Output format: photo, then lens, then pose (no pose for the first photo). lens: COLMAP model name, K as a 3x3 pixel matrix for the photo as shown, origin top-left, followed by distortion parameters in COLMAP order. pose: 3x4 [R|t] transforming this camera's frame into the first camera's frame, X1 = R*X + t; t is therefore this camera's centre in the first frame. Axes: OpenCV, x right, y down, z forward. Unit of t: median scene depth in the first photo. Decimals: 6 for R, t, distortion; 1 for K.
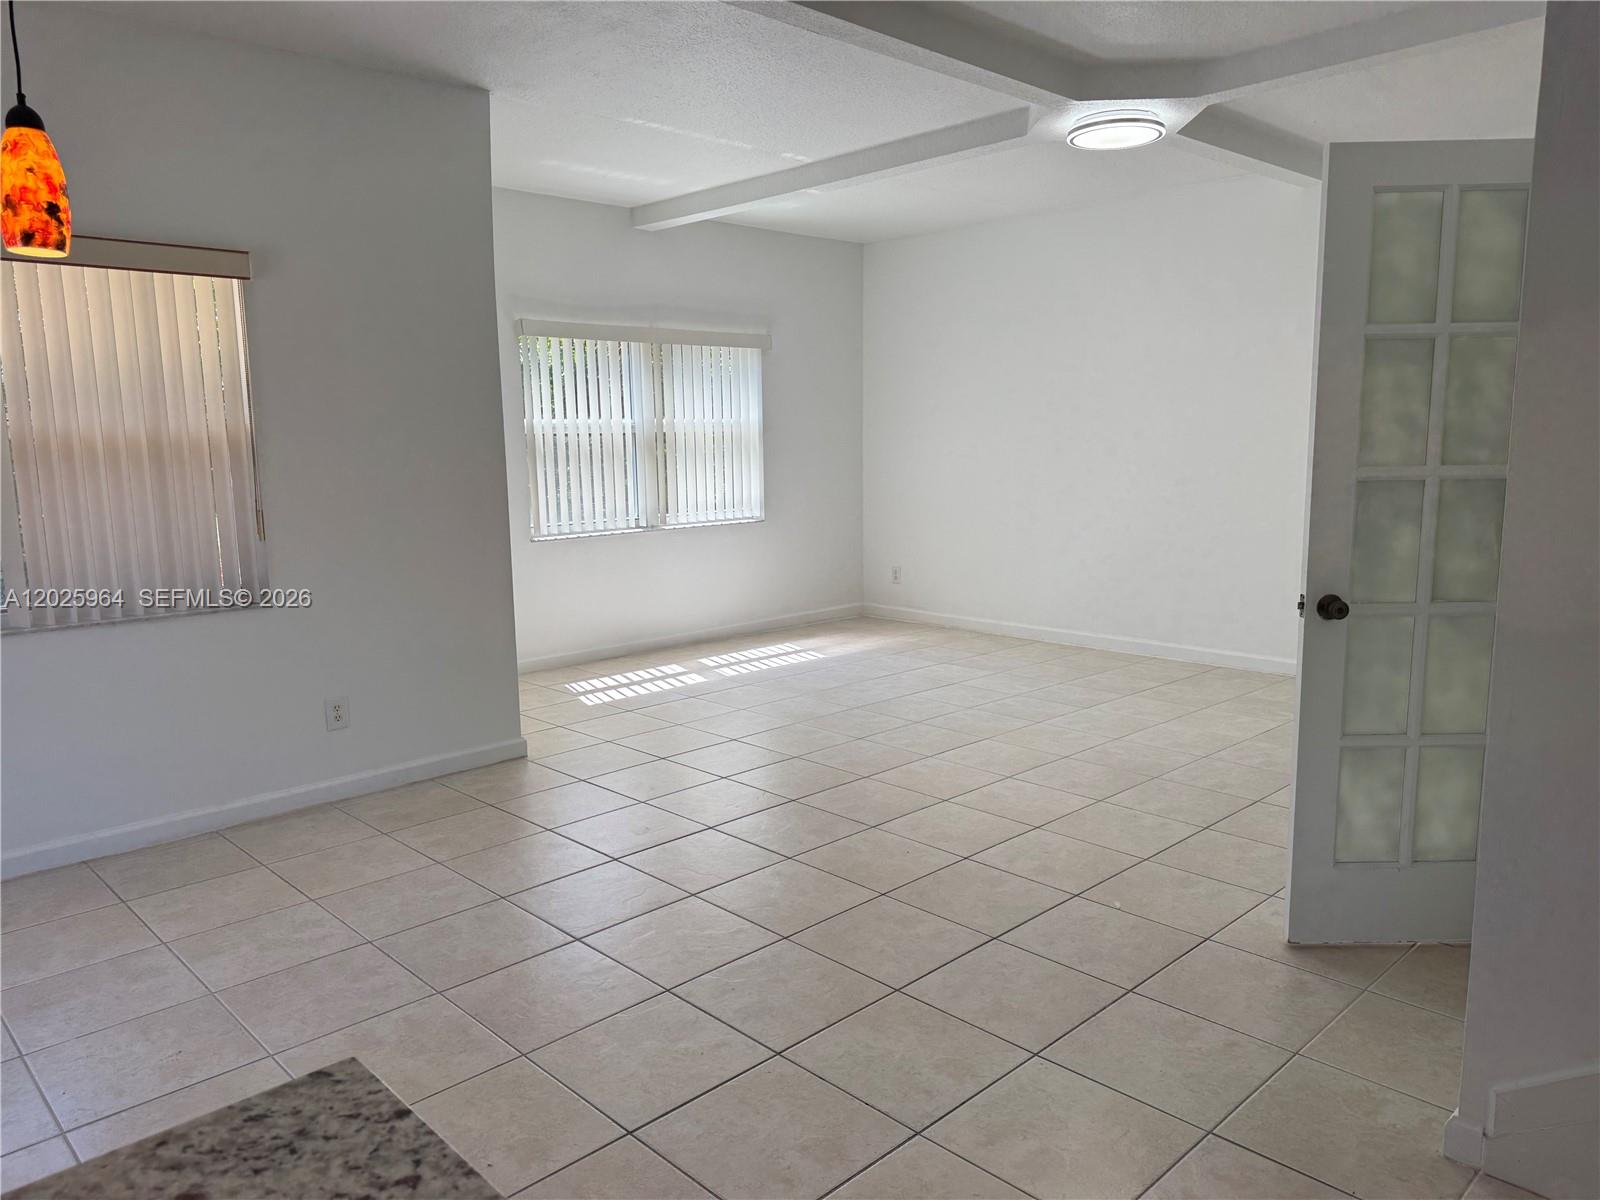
lens RADIAL K [[1128.6, 0, 800.0], [0, 1128.6, 600.0], [0, 0, 1]] dist [0.066814, -0.000075]
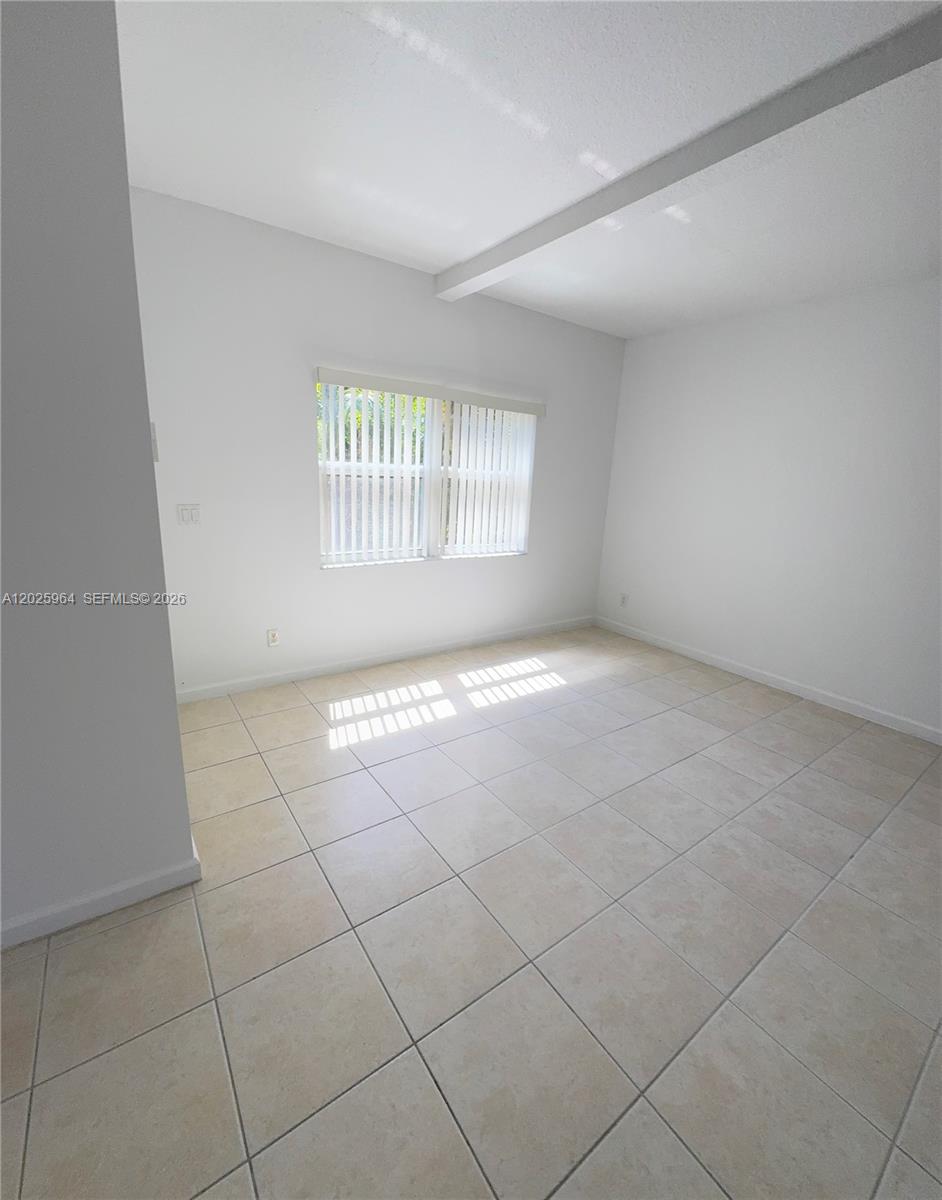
lens RADIAL K [[505.9, 0, 471.0], [0, 505.9, 600.0], [0, 0, 1]] dist [-0.000492, -0.000046]
pose [[0.985814, 0.099773, -0.134968, -0.011230], [-0.085891, 0.990751, 0.105046, -0.079344], [0.144201, -0.091963, 0.985266, 0.465262]]
